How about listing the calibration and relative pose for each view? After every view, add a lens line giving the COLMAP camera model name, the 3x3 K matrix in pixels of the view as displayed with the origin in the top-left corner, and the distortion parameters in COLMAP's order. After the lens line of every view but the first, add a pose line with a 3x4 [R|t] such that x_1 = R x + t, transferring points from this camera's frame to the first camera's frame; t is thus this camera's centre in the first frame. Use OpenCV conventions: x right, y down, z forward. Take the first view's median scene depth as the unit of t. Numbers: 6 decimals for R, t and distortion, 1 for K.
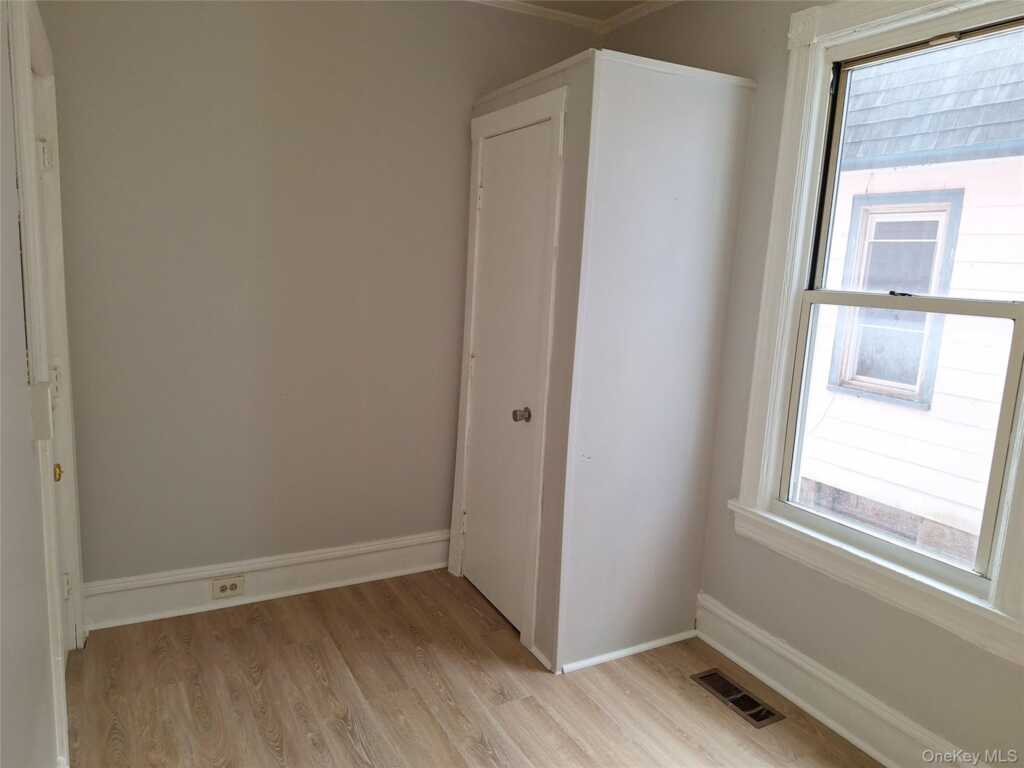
lens RADIAL K [[722.7, 0, 507.7], [0, 722.7, 386.2], [0, 0, 1]] dist [0.104200, -0.095084]
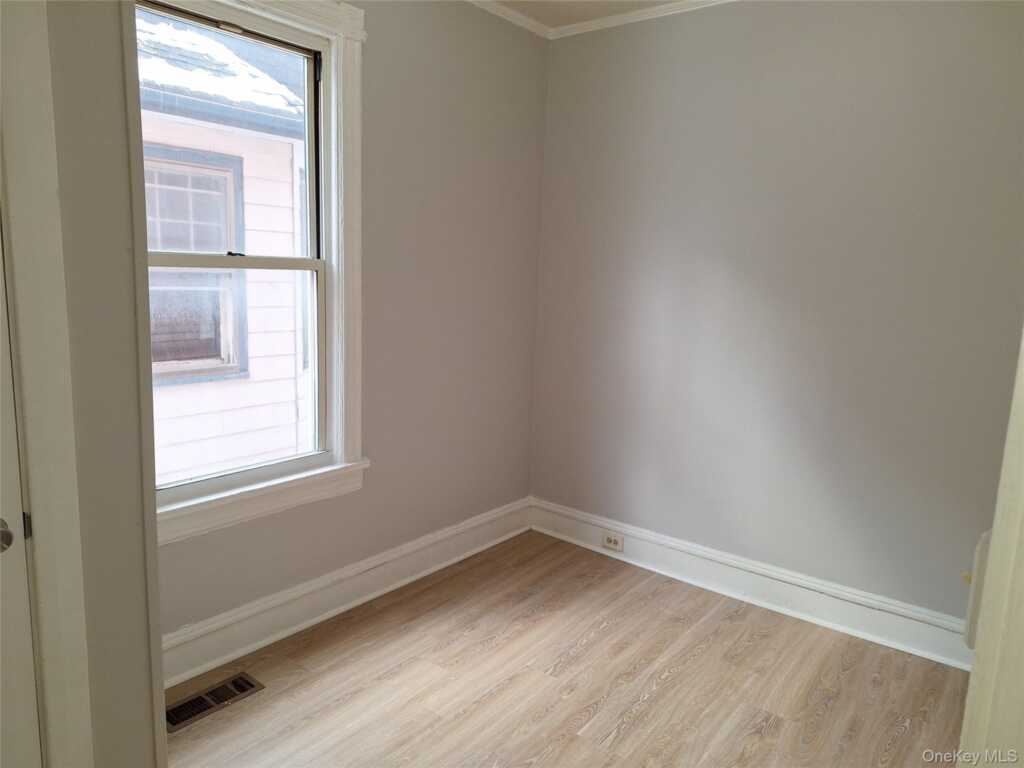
lens RADIAL K [[722.7, 0, 507.7], [0, 722.7, 386.2], [0, 0, 1]] dist [0.104200, -0.095084]
pose [[-0.391636, -0.210233, 0.895781, -0.249642], [0.100815, 0.957882, 0.268884, -0.070857], [-0.914581, 0.195613, -0.353946, 0.391820]]
